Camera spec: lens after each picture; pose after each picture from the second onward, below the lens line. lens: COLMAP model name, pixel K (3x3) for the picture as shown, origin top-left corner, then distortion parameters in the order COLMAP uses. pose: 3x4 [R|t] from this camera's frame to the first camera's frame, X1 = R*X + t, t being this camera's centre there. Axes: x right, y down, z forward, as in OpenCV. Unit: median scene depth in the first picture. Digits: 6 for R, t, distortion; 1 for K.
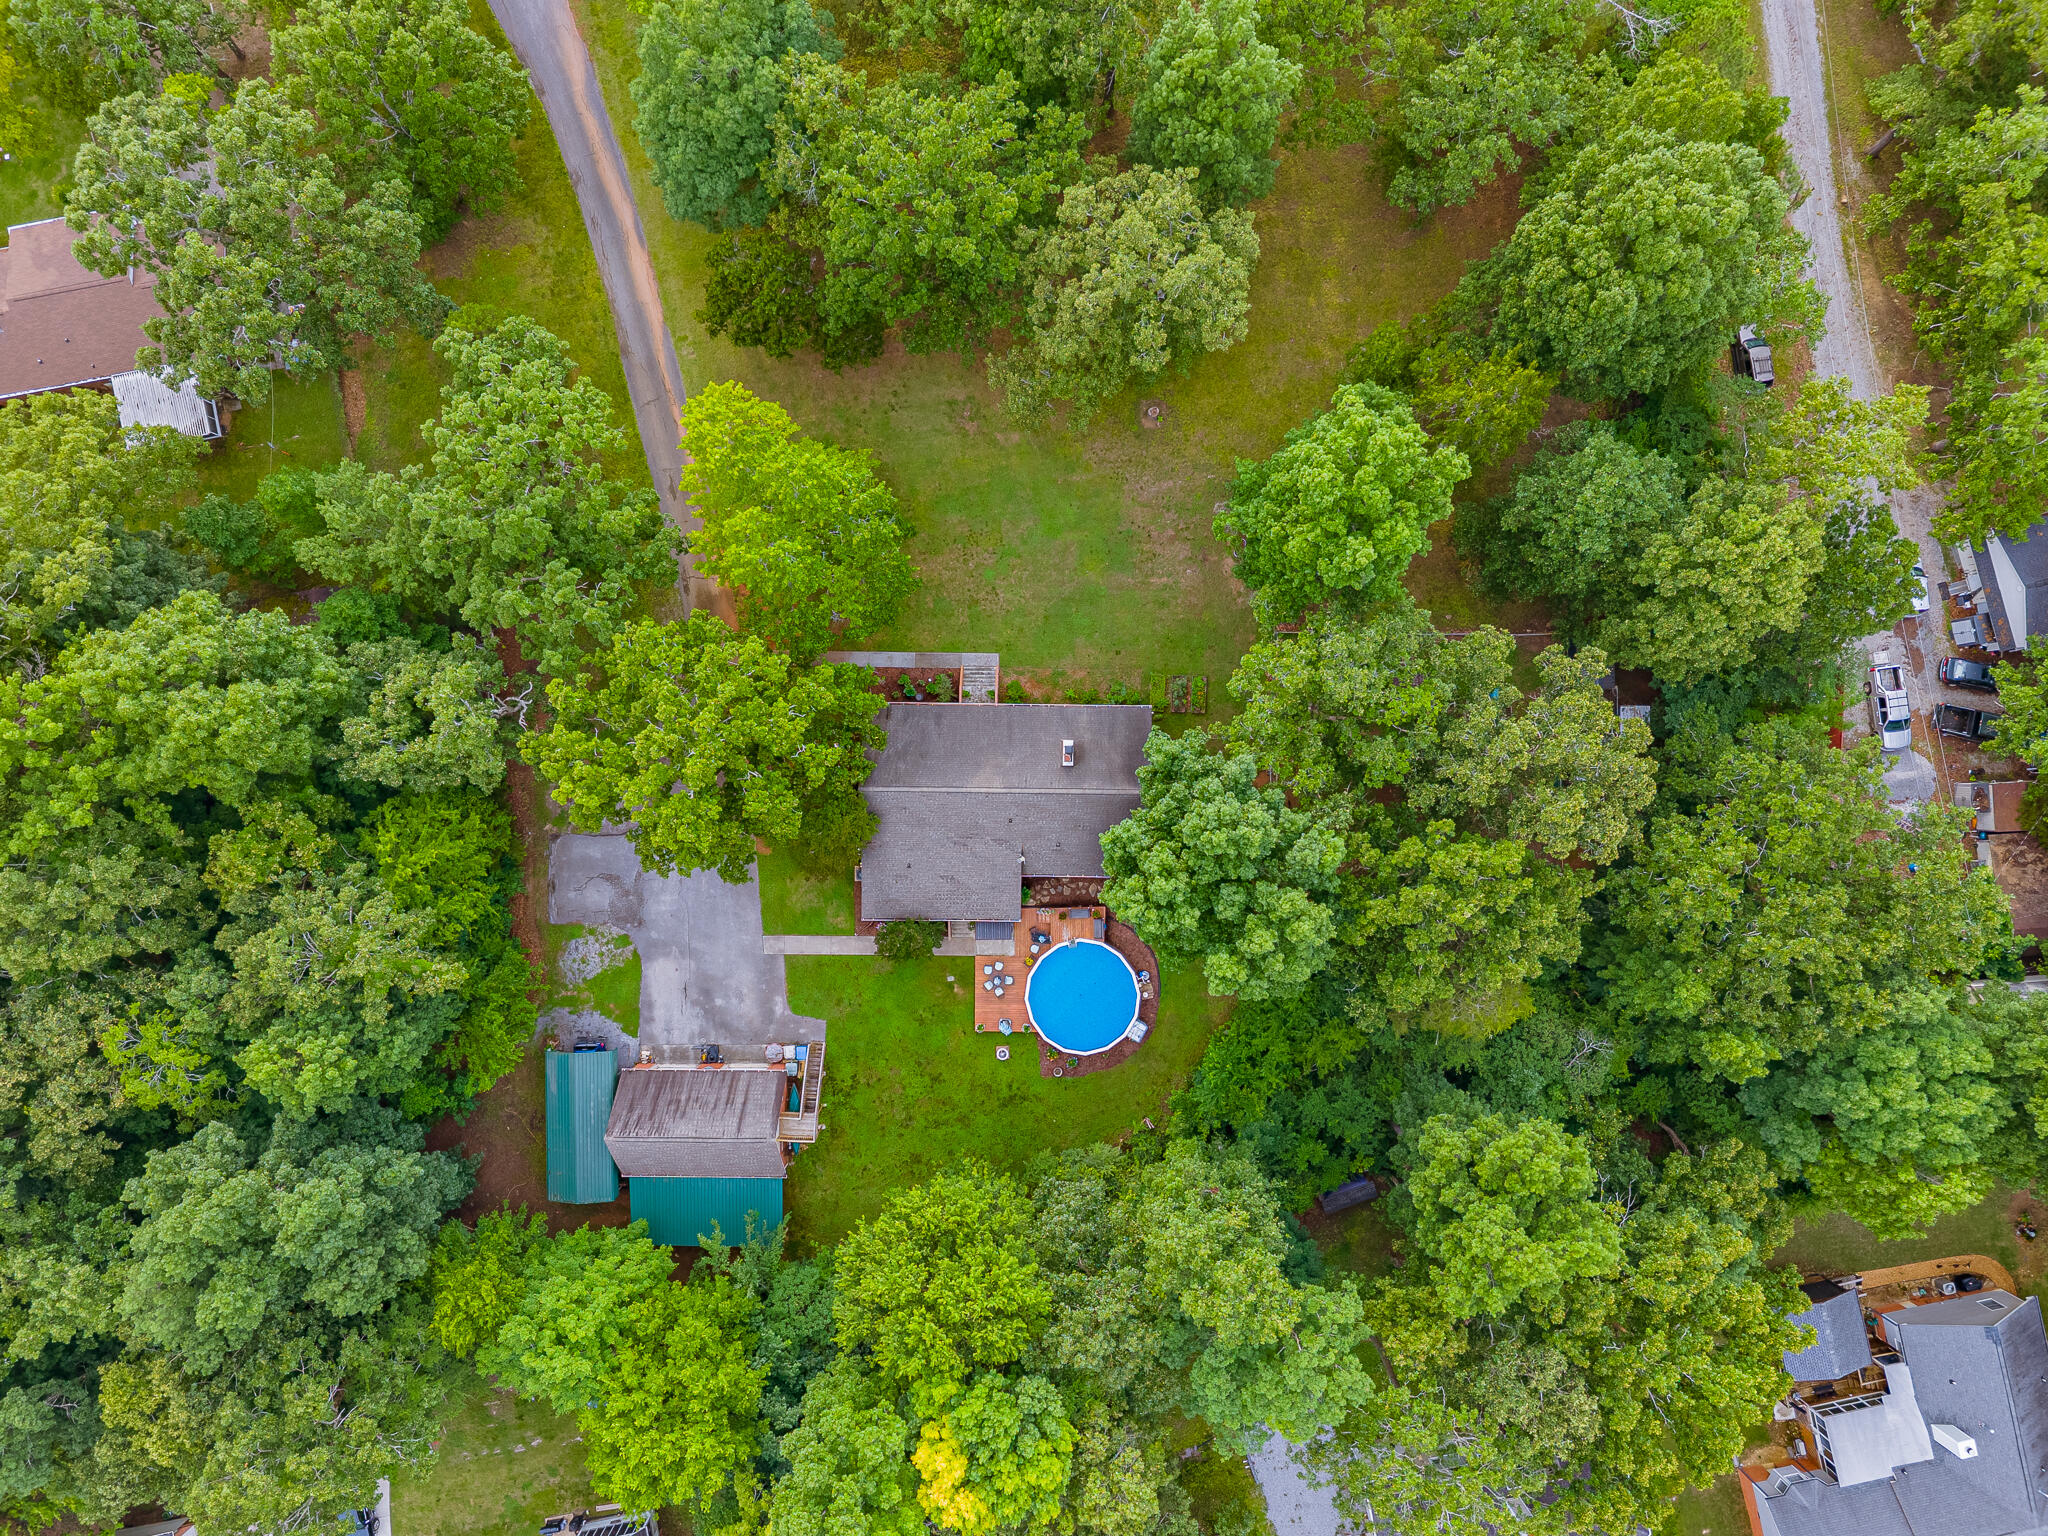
lens RADIAL K [[1398.9, 0, 1024.0], [0, 1398.9, 768.0], [0, 0, 1]] dist [-0.001008, -0.002119]
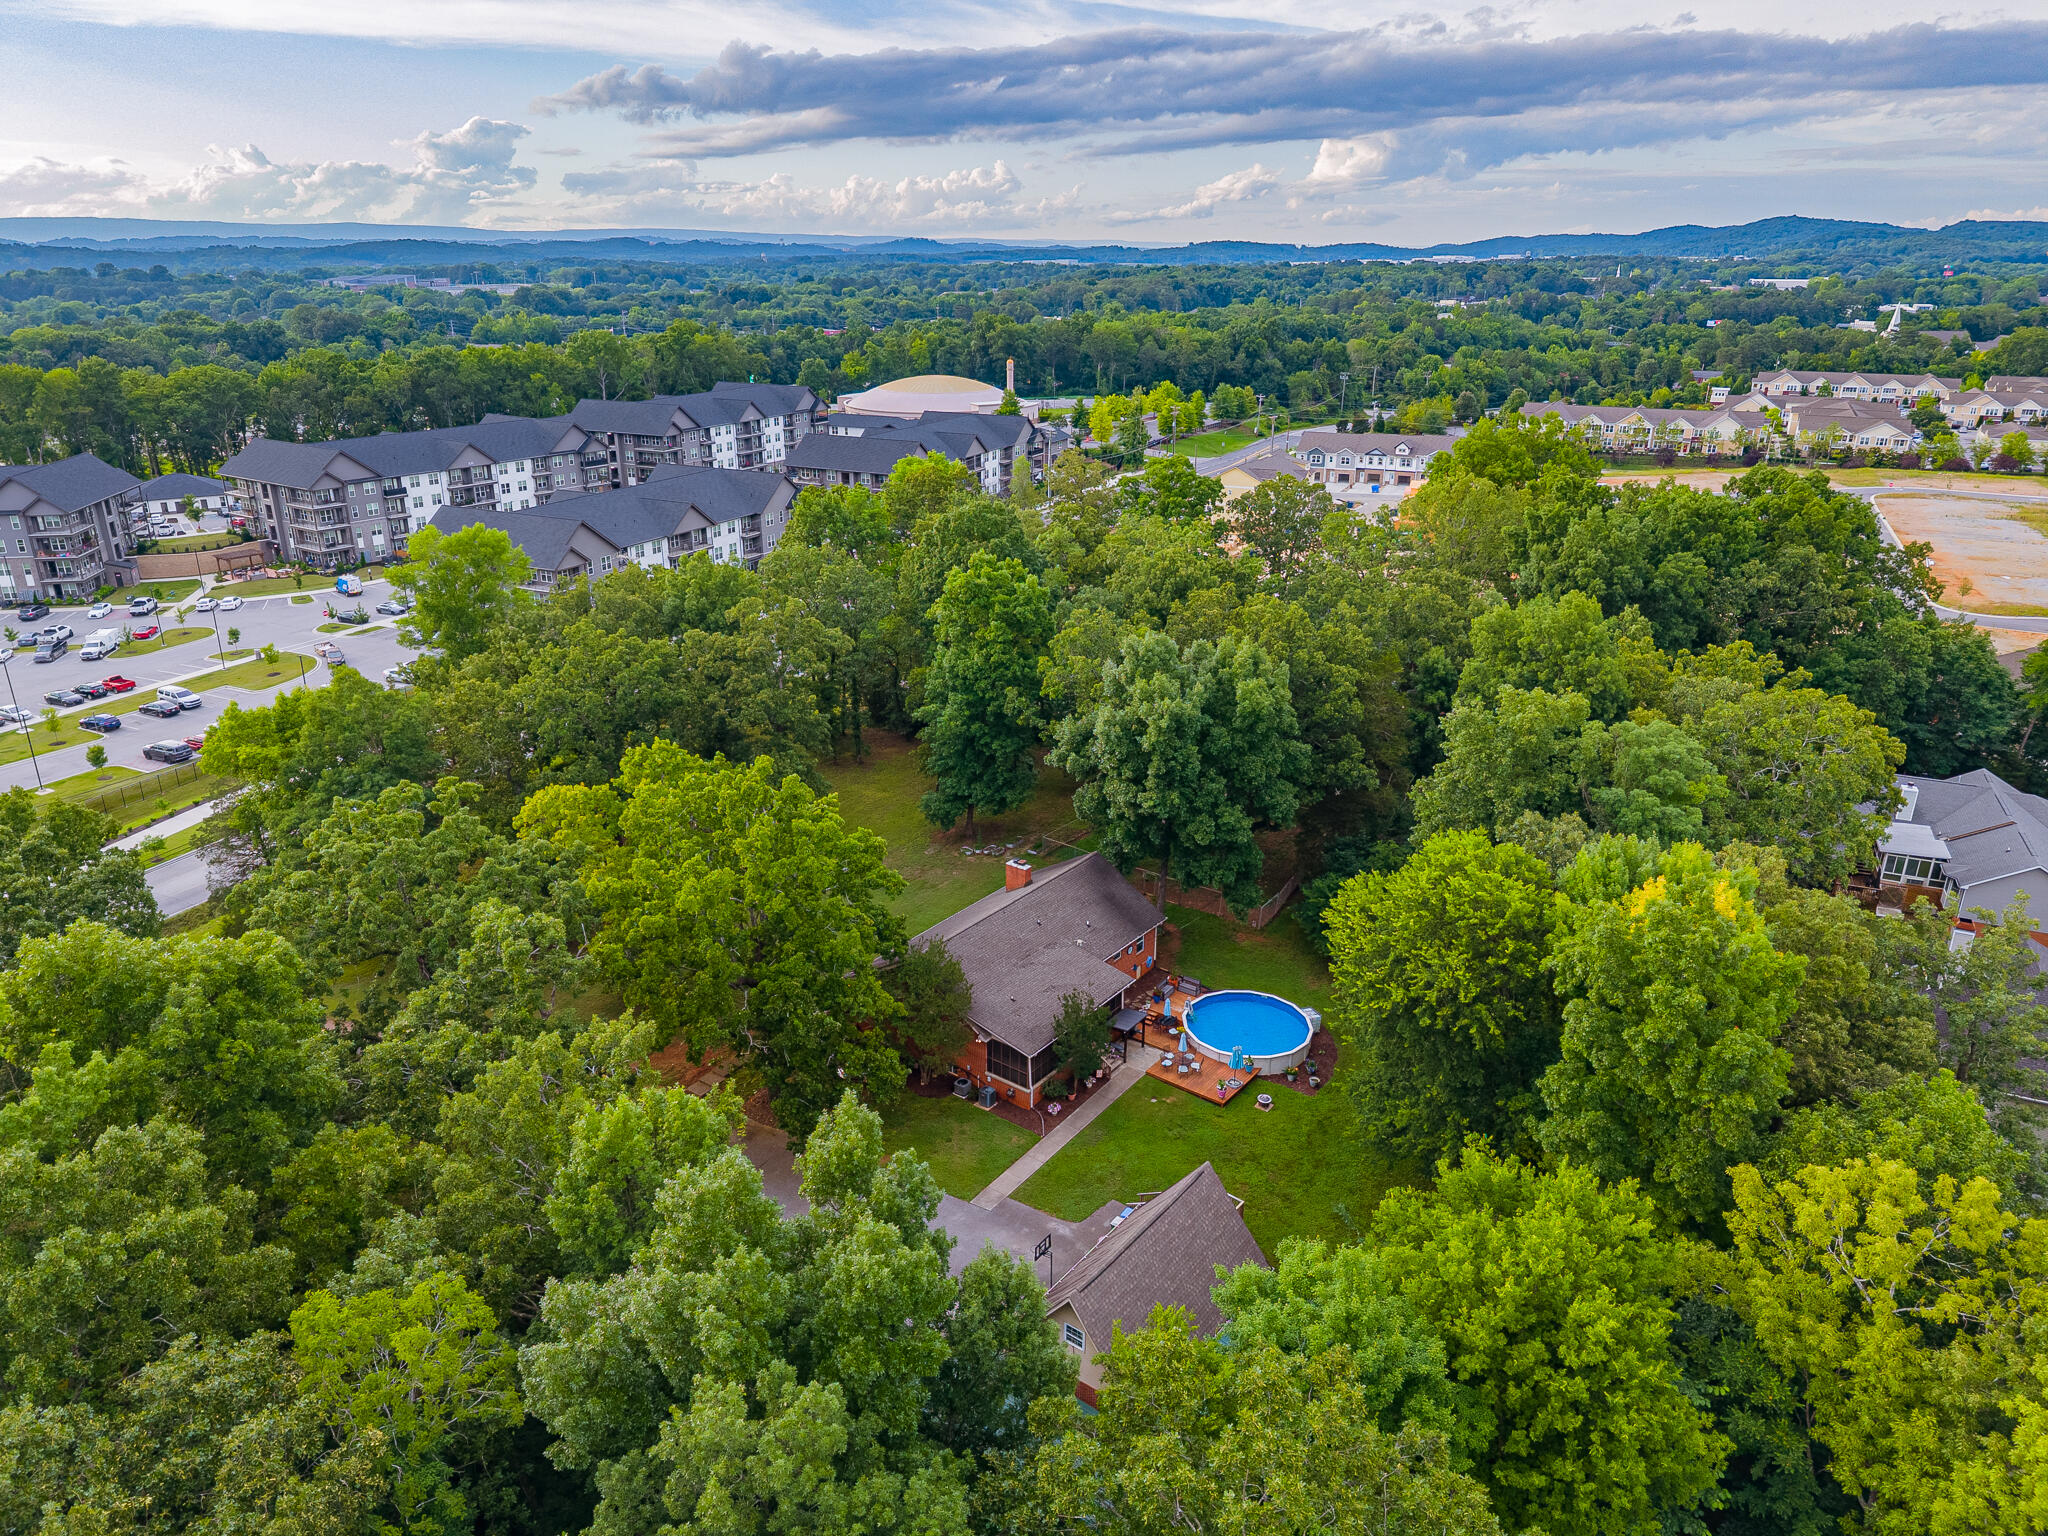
lens RADIAL K [[1389.5, 0, 1018.6], [0, 1389.5, 748.9], [0, 0, 1]] dist [0.054915, -0.083999]
pose [[0.602392, -0.266613, 0.752357, -0.672584], [0.798180, 0.207901, -0.565408, 0.515236], [-0.005671, 0.941113, 0.338043, 0.529969]]
